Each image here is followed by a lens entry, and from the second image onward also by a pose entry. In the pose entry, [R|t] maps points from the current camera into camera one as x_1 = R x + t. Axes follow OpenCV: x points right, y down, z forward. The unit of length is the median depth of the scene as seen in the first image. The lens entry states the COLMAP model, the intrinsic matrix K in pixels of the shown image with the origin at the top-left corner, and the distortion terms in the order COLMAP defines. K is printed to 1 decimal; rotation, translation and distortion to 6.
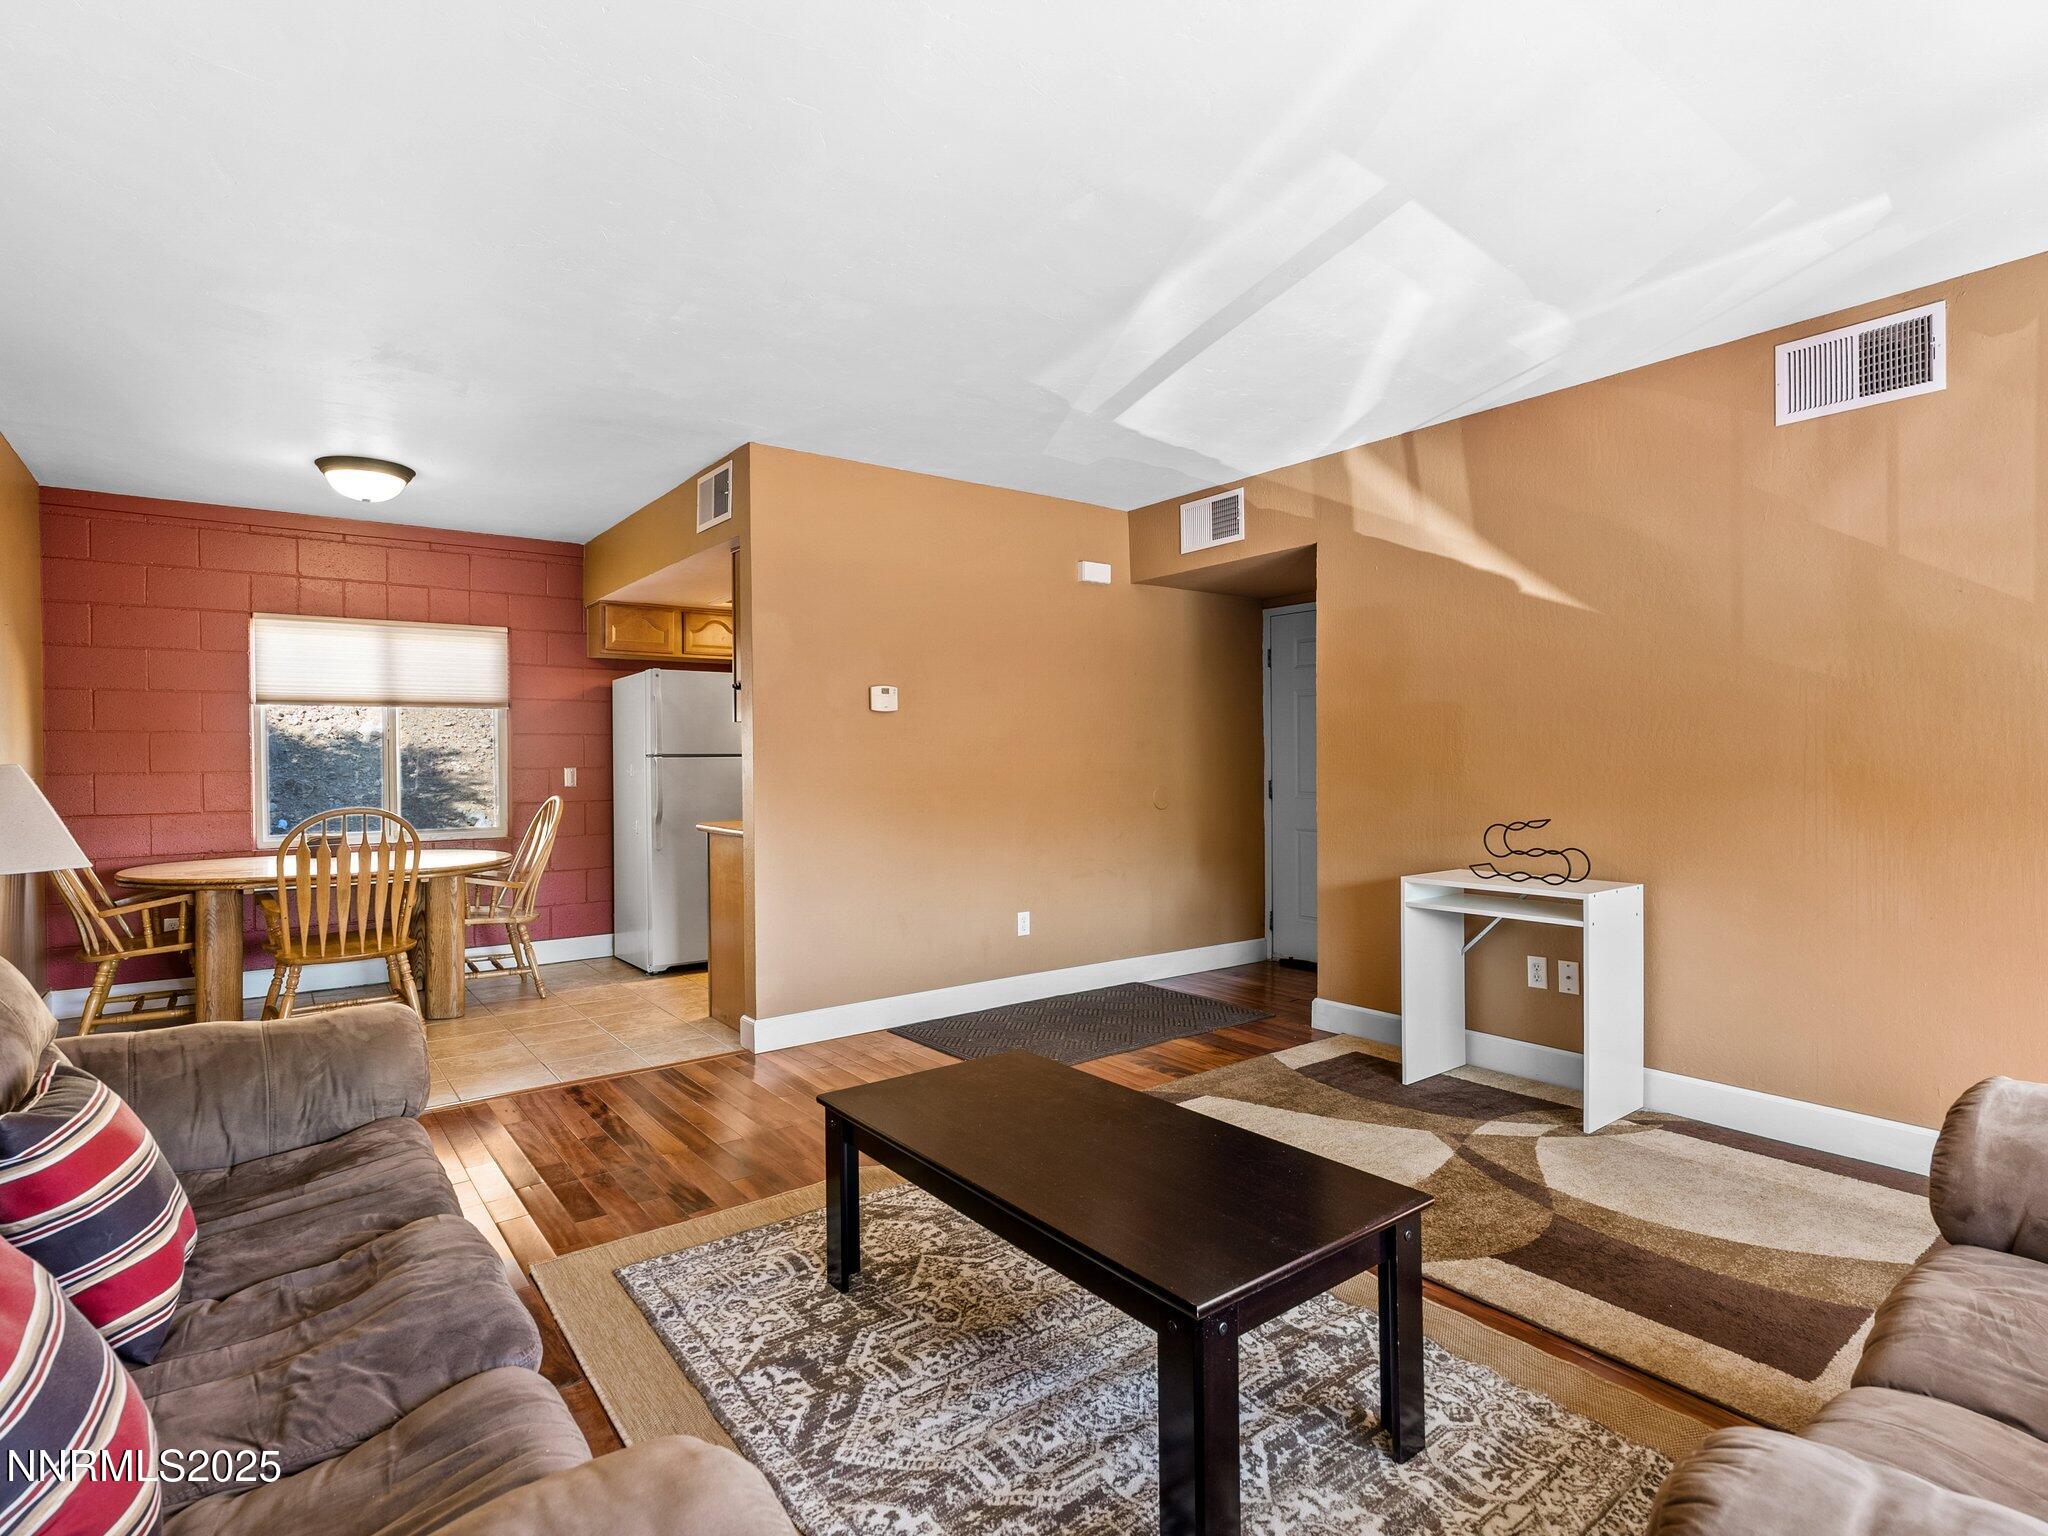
lens RADIAL K [[1034.5, 0, 1024.0], [0, 1034.5, 768.0], [0, 0, 1]] dist [-0.002293, 0.005906]
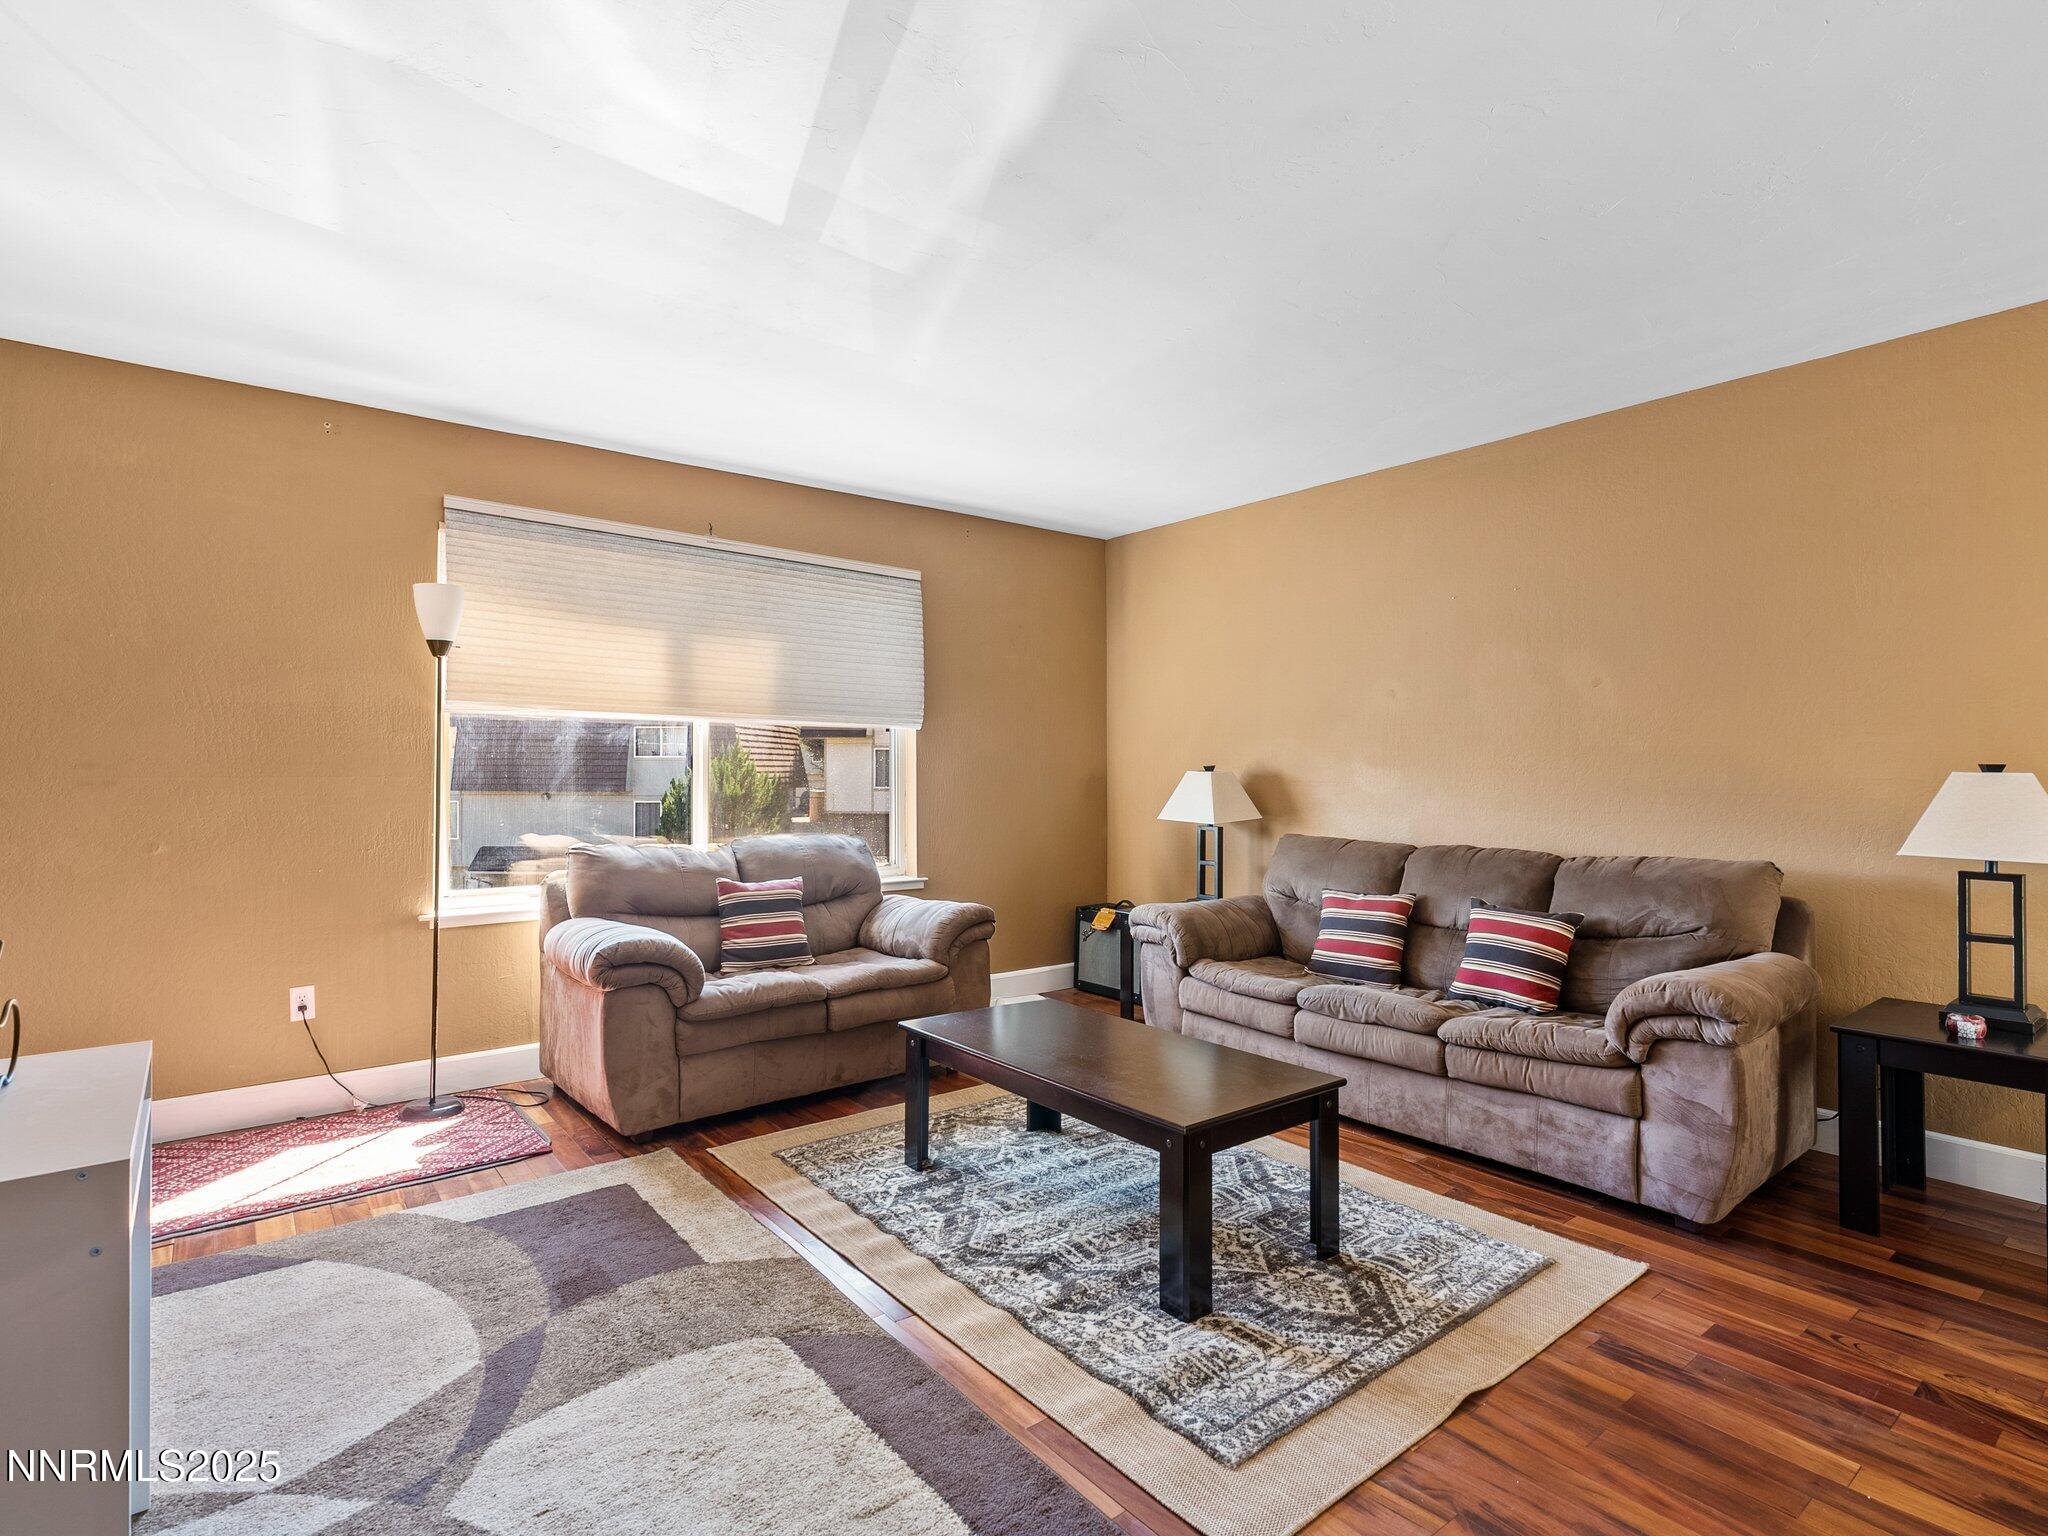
lens RADIAL K [[1034.5, 0, 1024.0], [0, 1034.5, 768.0], [0, 0, 1]] dist [-0.002293, 0.005906]
pose [[-0.999805, 0.002312, -0.019626, 0.146595], [0.002159, 0.999967, 0.007823, -0.021318], [0.019644, 0.007779, -0.999777, 1.873884]]
